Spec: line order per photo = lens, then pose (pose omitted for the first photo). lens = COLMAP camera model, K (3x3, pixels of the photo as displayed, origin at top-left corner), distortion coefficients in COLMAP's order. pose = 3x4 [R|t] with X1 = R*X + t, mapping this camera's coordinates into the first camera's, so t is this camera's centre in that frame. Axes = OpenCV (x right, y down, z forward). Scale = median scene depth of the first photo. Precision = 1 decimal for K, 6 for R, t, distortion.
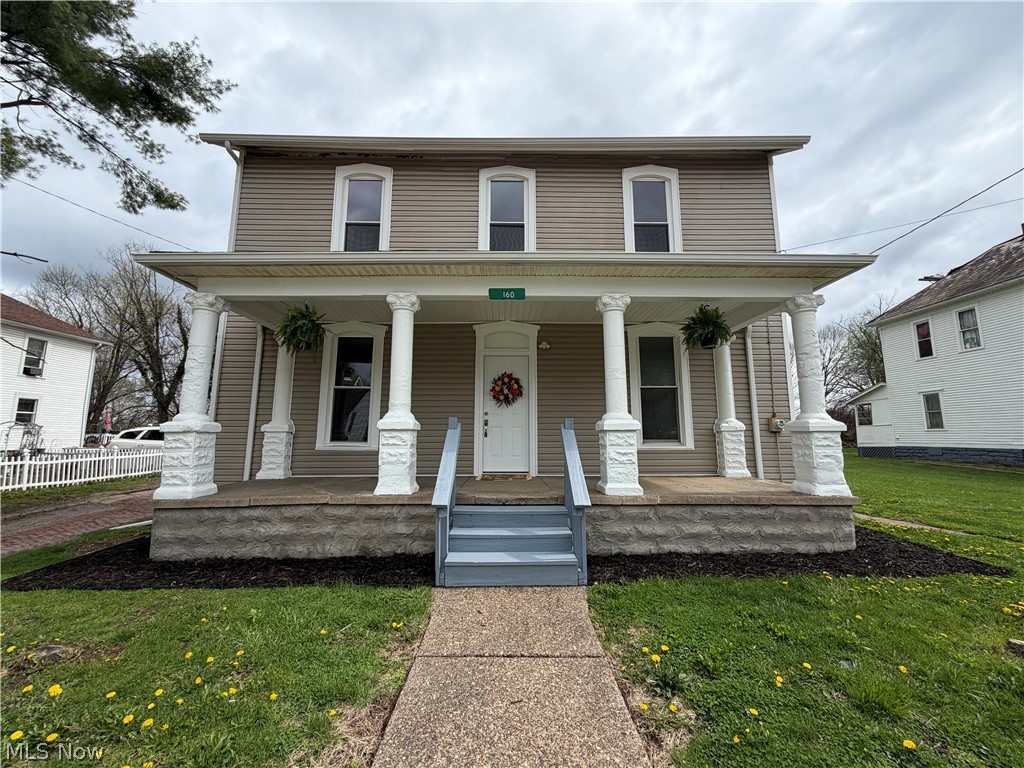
lens RADIAL K [[407.4, 0, 513.5], [0, 407.4, 384.6], [0, 0, 1]] dist [0.002125, -0.000680]
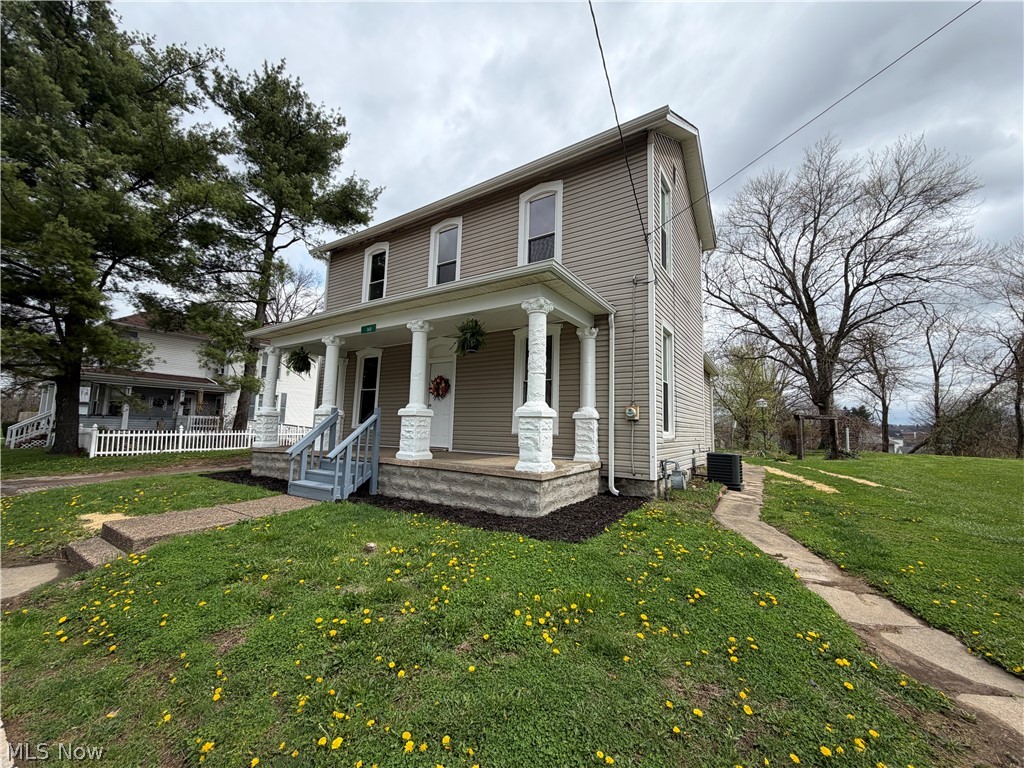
lens RADIAL K [[407.4, 0, 513.2], [0, 407.4, 378.1], [0, 0, 1]] dist [0.002125, -0.000680]
pose [[0.824721, -0.044378, -0.563796, 0.947915], [0.051600, 0.998663, -0.003126, 0.001013], [0.563181, -0.026514, 0.825908, 0.003759]]
